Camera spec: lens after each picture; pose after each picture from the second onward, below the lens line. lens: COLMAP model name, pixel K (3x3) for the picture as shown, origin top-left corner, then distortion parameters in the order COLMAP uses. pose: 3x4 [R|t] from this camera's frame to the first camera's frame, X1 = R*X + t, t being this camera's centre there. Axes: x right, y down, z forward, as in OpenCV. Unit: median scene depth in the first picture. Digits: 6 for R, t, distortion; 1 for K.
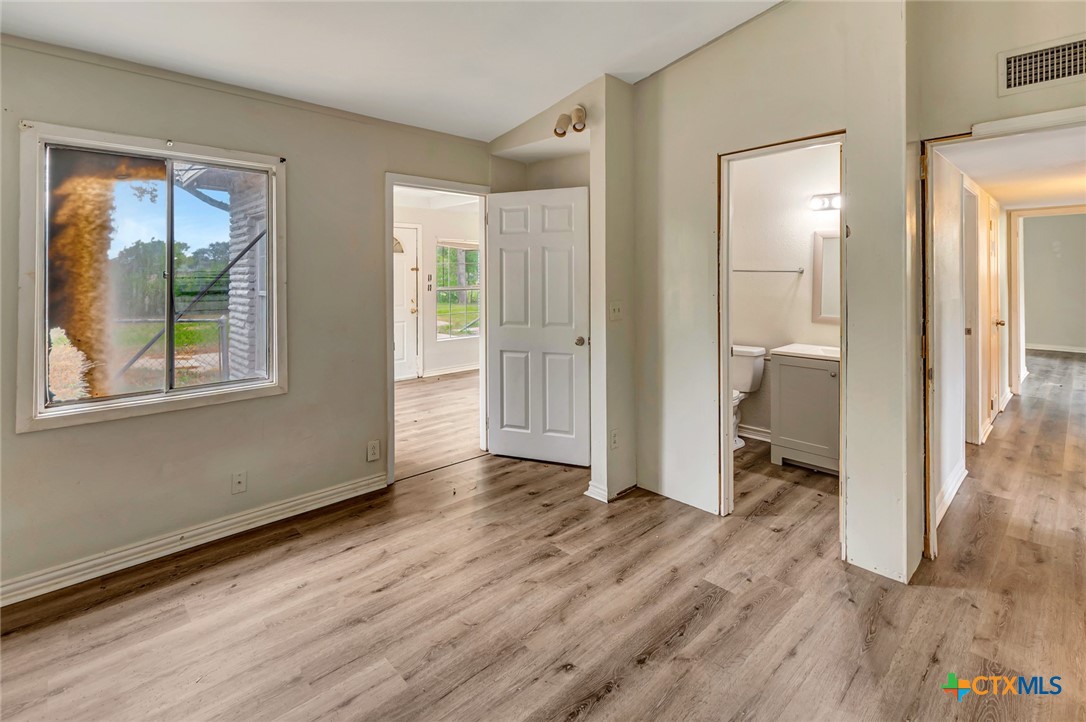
lens RADIAL K [[523.4, 0, 546.5], [0, 523.4, 277.7], [0, 0, 1]] dist [0.001405, -0.000371]
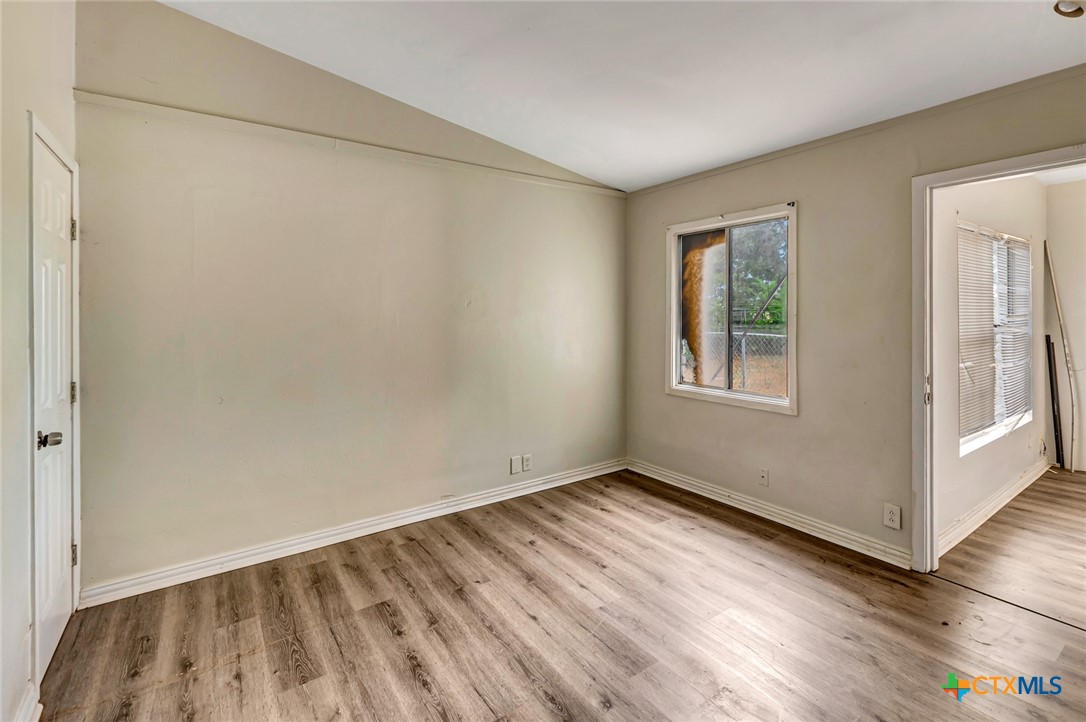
lens RADIAL K [[496.4, 0, 540.0], [0, 496.4, 314.1], [0, 0, 1]] dist [0.000272, -0.000285]
pose [[-0.184018, 0.005535, -0.982907, 0.755728], [0.001370, 0.999985, 0.005375, 0.001680], [0.982922, -0.000358, -0.184023, 0.806430]]
